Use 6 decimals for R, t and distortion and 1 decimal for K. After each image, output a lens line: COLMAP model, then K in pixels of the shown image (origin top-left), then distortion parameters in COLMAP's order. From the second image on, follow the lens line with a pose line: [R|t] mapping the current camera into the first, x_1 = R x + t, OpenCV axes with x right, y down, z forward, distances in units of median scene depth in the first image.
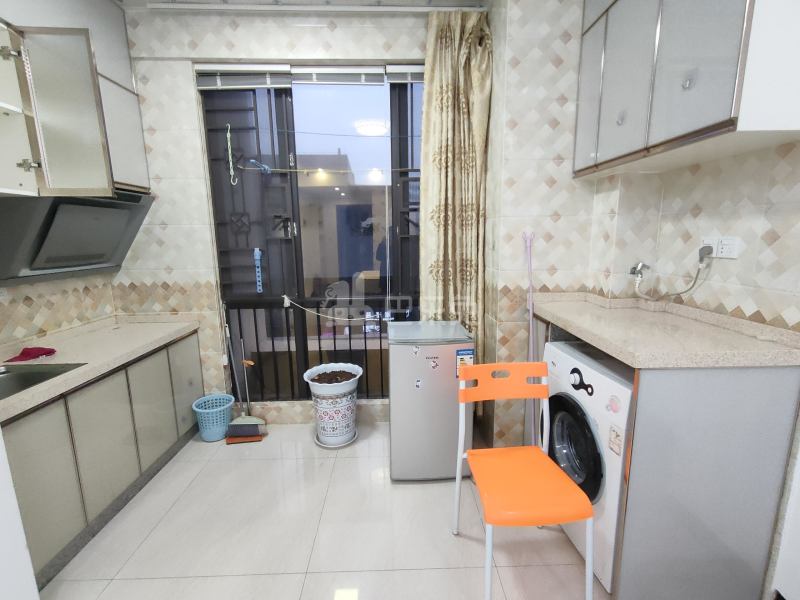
lens RADIAL K [[363.8, 0, 399.9], [0, 363.8, 298.4], [0, 0, 1]] dist [0.002437, 0.000762]
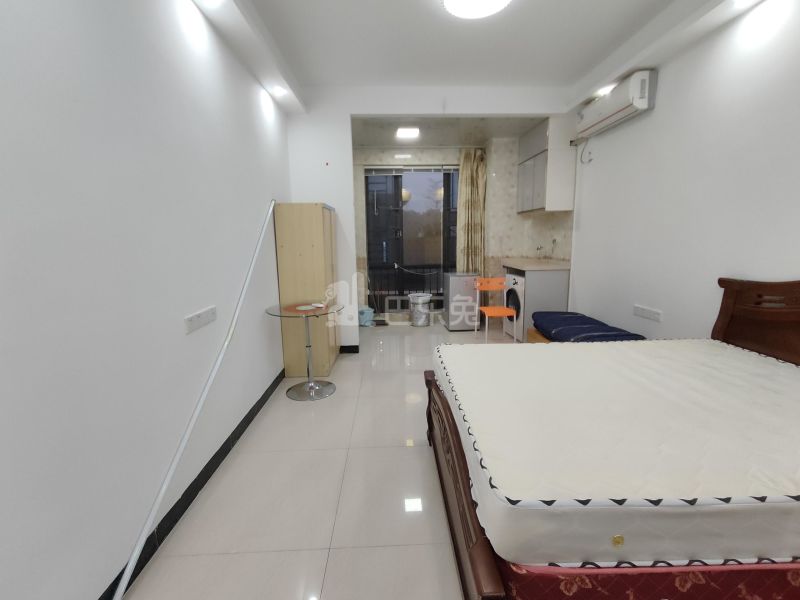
lens RADIAL K [[367.6, 0, 400.6], [0, 367.6, 299.2], [0, 0, 1]] dist [-0.000854, 0.005747]
pose [[0.999935, -0.006109, 0.009627, -0.369171], [0.006149, 0.999973, -0.004115, 0.266514], [-0.009602, 0.004174, 0.999945, -1.521085]]
